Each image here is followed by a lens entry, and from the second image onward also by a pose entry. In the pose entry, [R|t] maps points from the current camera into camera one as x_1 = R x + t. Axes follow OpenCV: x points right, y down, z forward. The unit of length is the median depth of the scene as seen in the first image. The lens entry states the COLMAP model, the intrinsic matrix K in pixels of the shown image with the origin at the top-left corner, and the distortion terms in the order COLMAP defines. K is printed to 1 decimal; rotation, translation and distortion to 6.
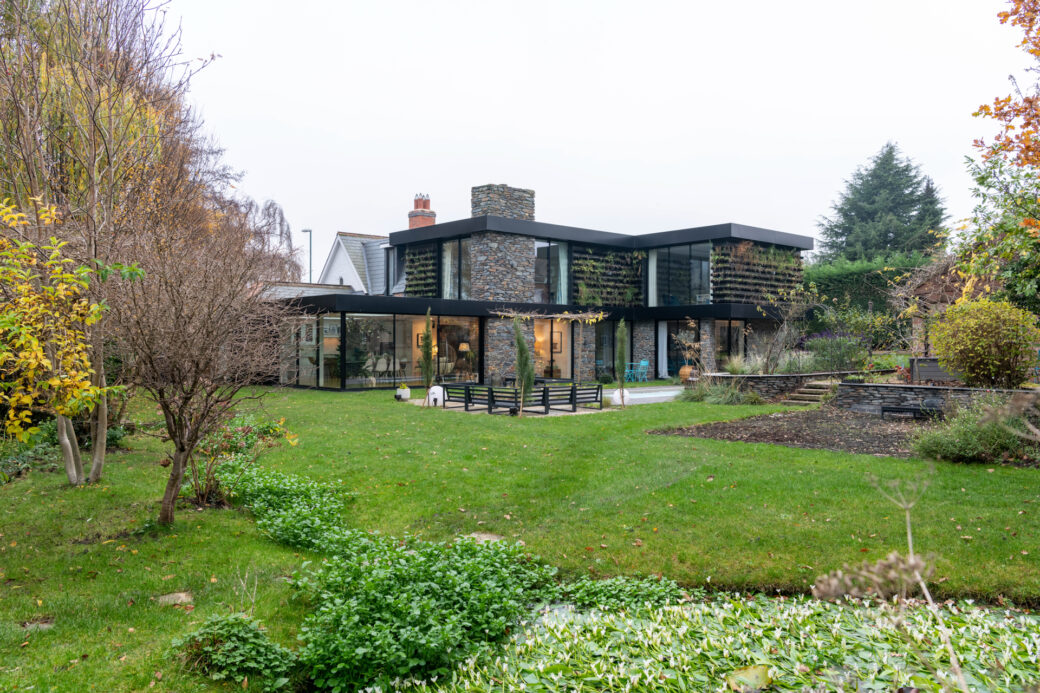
lens RADIAL K [[833.3, 0, 519.9], [0, 833.3, 345.9], [0, 0, 1]] dist [-0.008303, -0.002045]
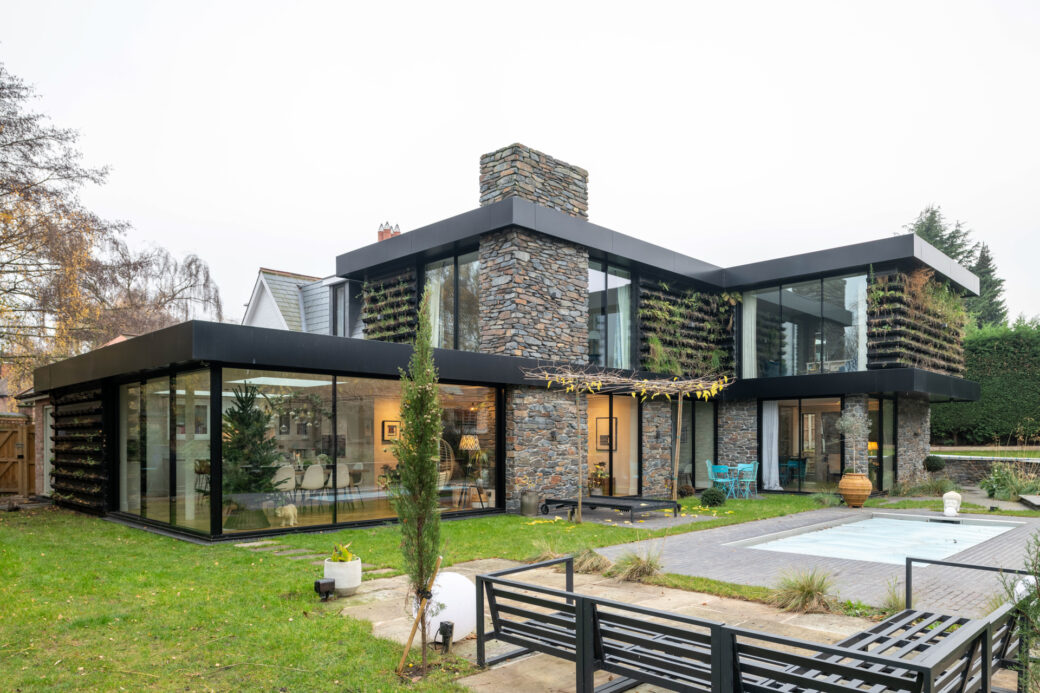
lens RADIAL K [[715.3, 0, 524.4], [0, 715.3, 437.6], [0, 0, 1]] dist [-0.014947, -0.005969]
pose [[0.997363, -0.002480, 0.072536, -0.059051], [0.002898, 0.999980, -0.005657, 0.001007], [-0.072520, 0.005852, 0.997350, 0.483729]]
